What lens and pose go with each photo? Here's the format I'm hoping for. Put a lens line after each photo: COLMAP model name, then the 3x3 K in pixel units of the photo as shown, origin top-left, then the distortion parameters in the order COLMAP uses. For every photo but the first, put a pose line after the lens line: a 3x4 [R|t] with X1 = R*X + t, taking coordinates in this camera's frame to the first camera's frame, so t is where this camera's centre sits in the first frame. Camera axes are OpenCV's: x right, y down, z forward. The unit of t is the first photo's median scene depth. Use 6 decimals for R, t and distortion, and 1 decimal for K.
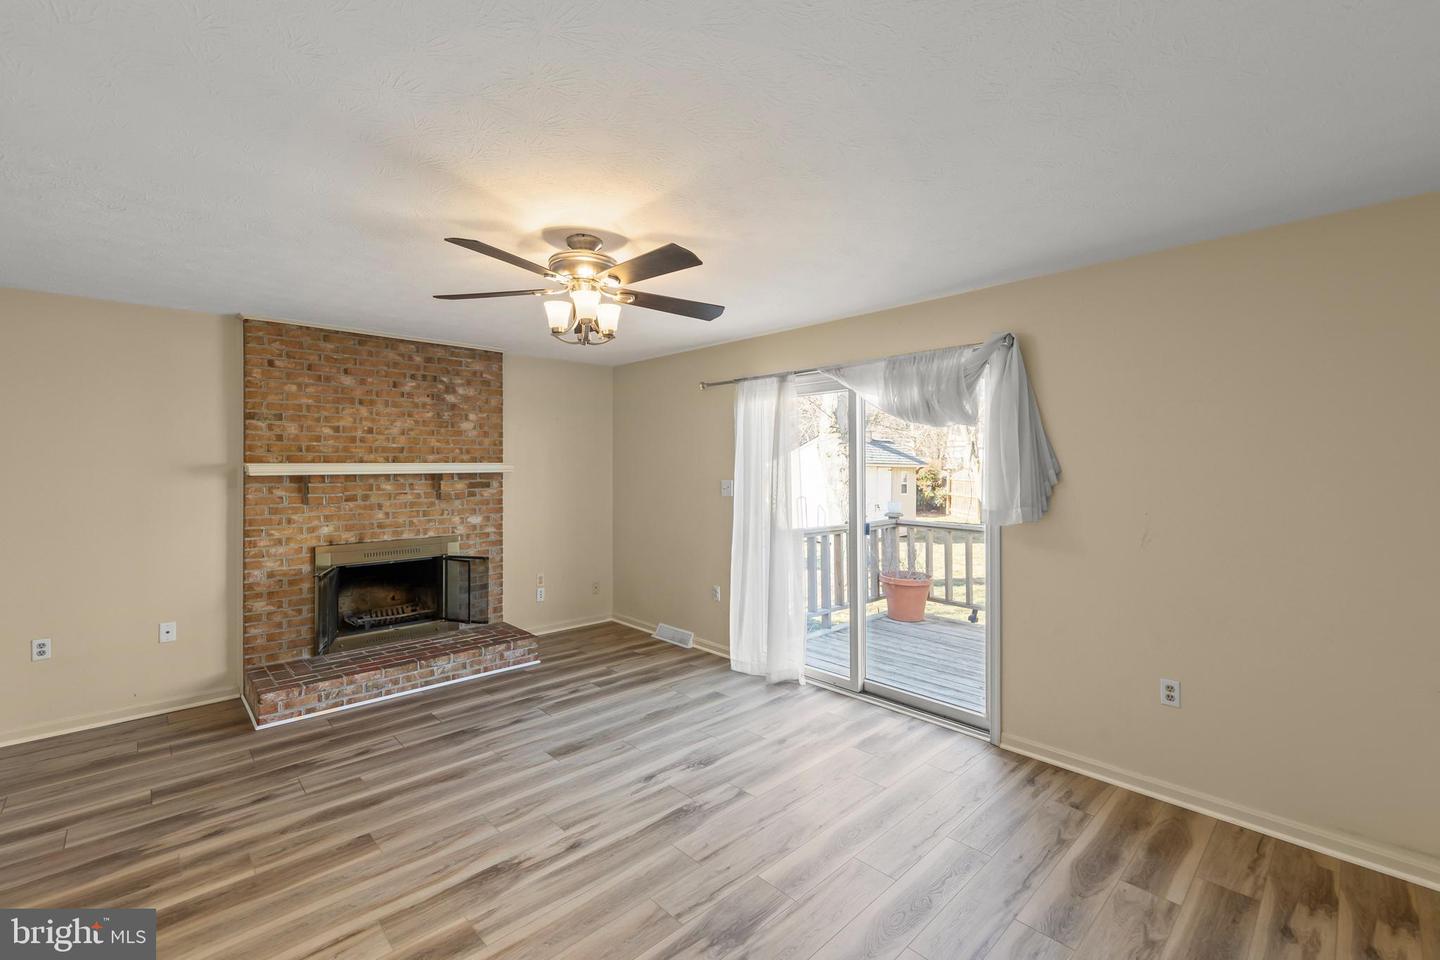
lens RADIAL K [[602.8, 0, 724.6], [0, 602.8, 461.7], [0, 0, 1]] dist [0.004255, -0.001154]
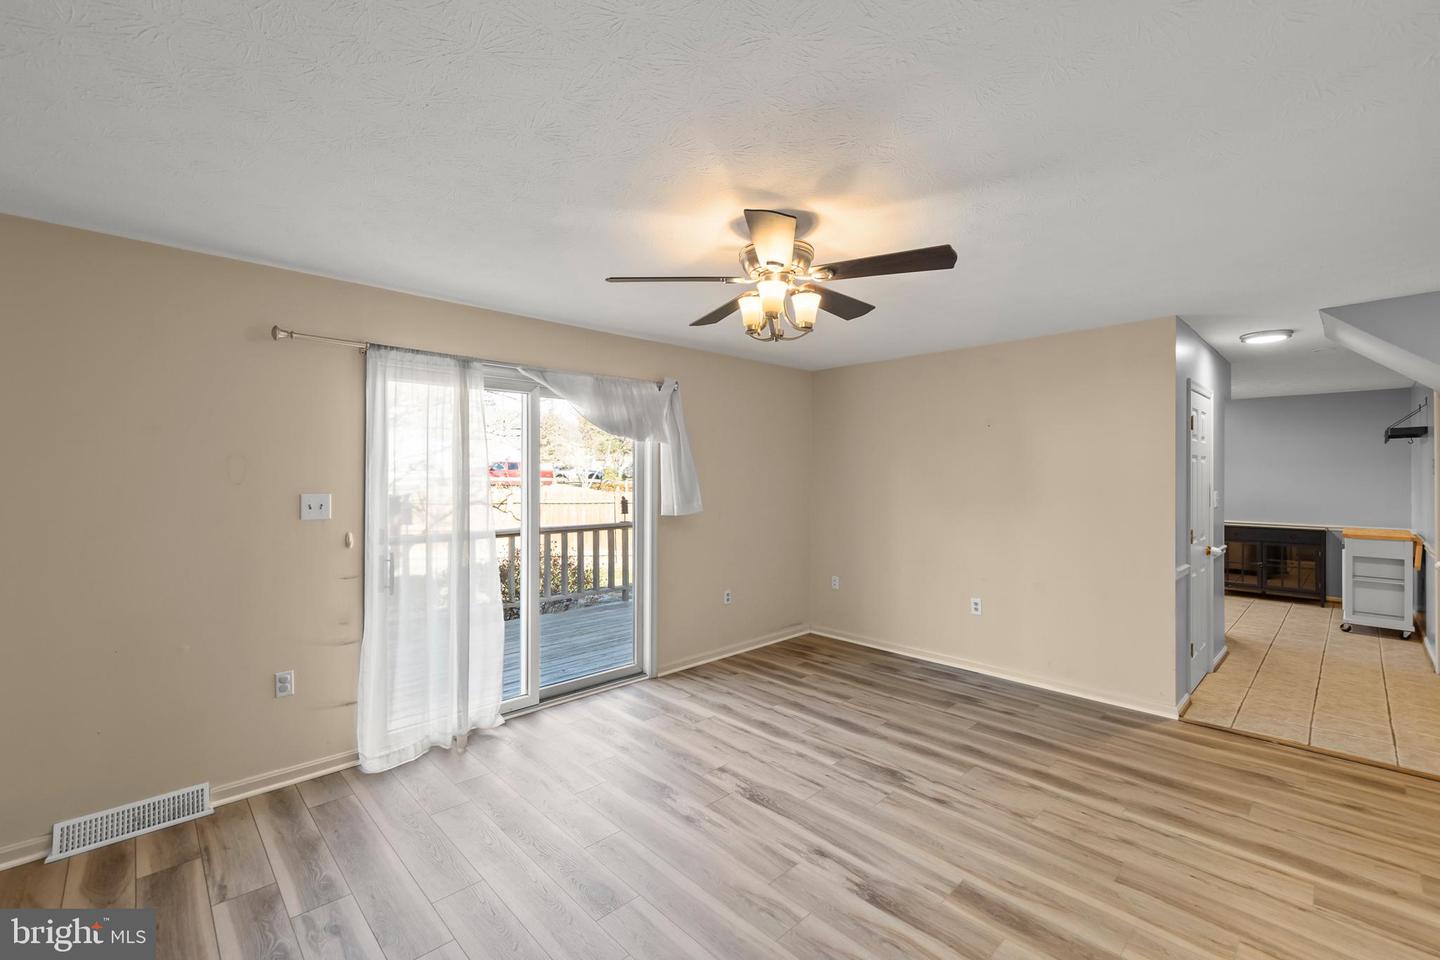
lens RADIAL K [[602.8, 0, 710.3], [0, 602.8, 476.4], [0, 0, 1]] dist [0.004255, -0.001154]
pose [[0.014874, -0.003581, 0.999883, -0.763098], [-0.008865, 0.999954, 0.003713, 0.007154], [-0.999850, -0.008919, 0.014842, 0.717683]]
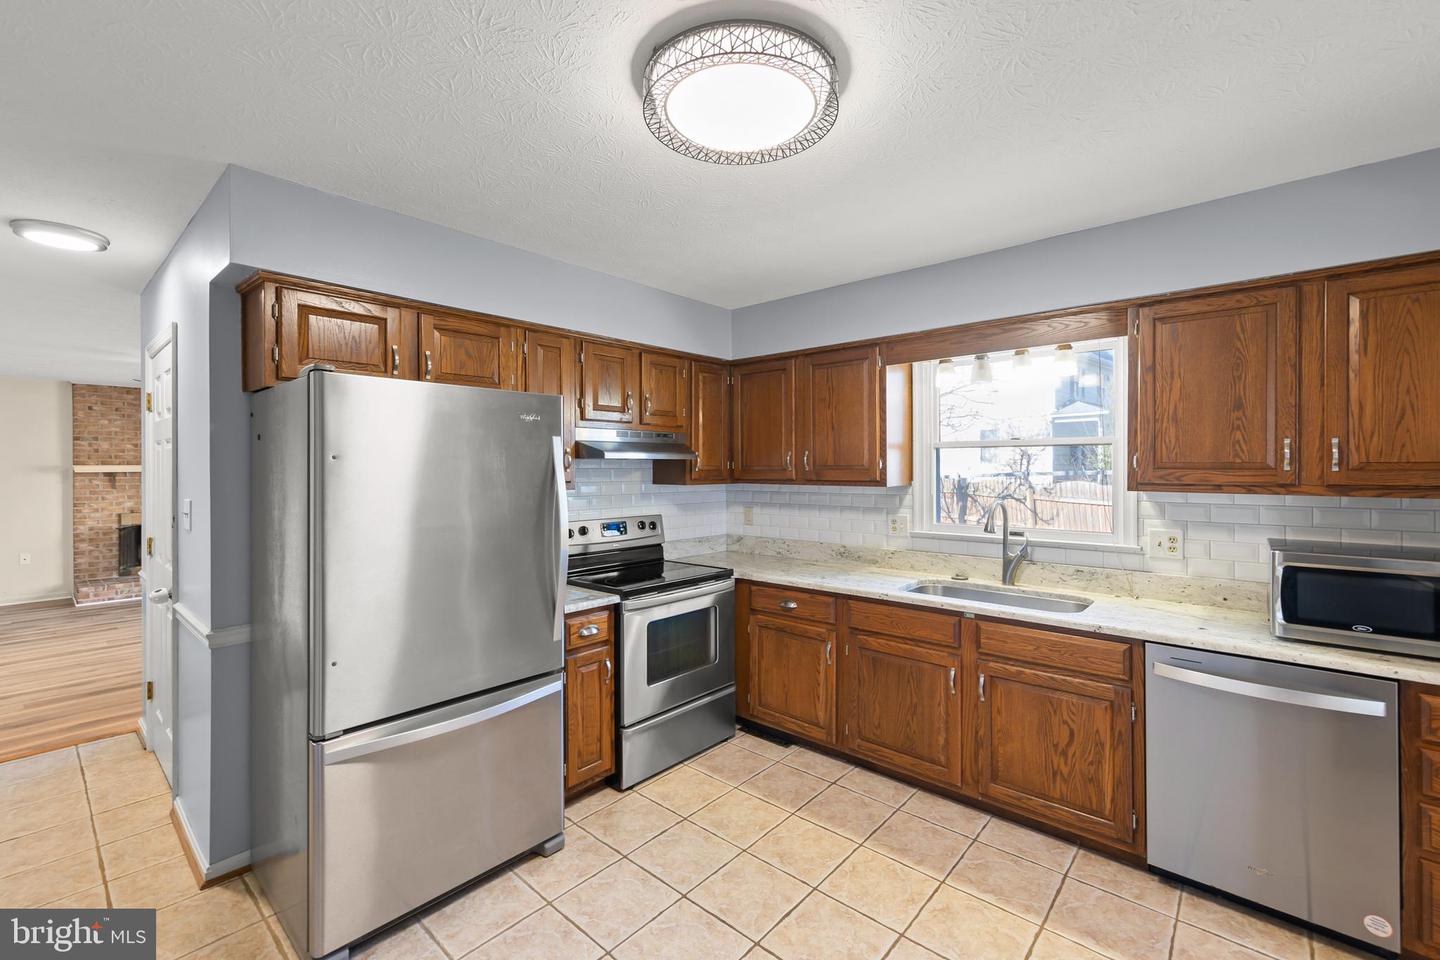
lens RADIAL K [[602.8, 0, 734.1], [0, 602.8, 466.9], [0, 0, 1]] dist [0.004255, -0.001154]
pose [[0.995383, -0.003344, 0.095921, 0.964933], [0.002895, 0.999984, 0.004812, 0.004482], [-0.095935, -0.004512, 0.995377, -0.951883]]
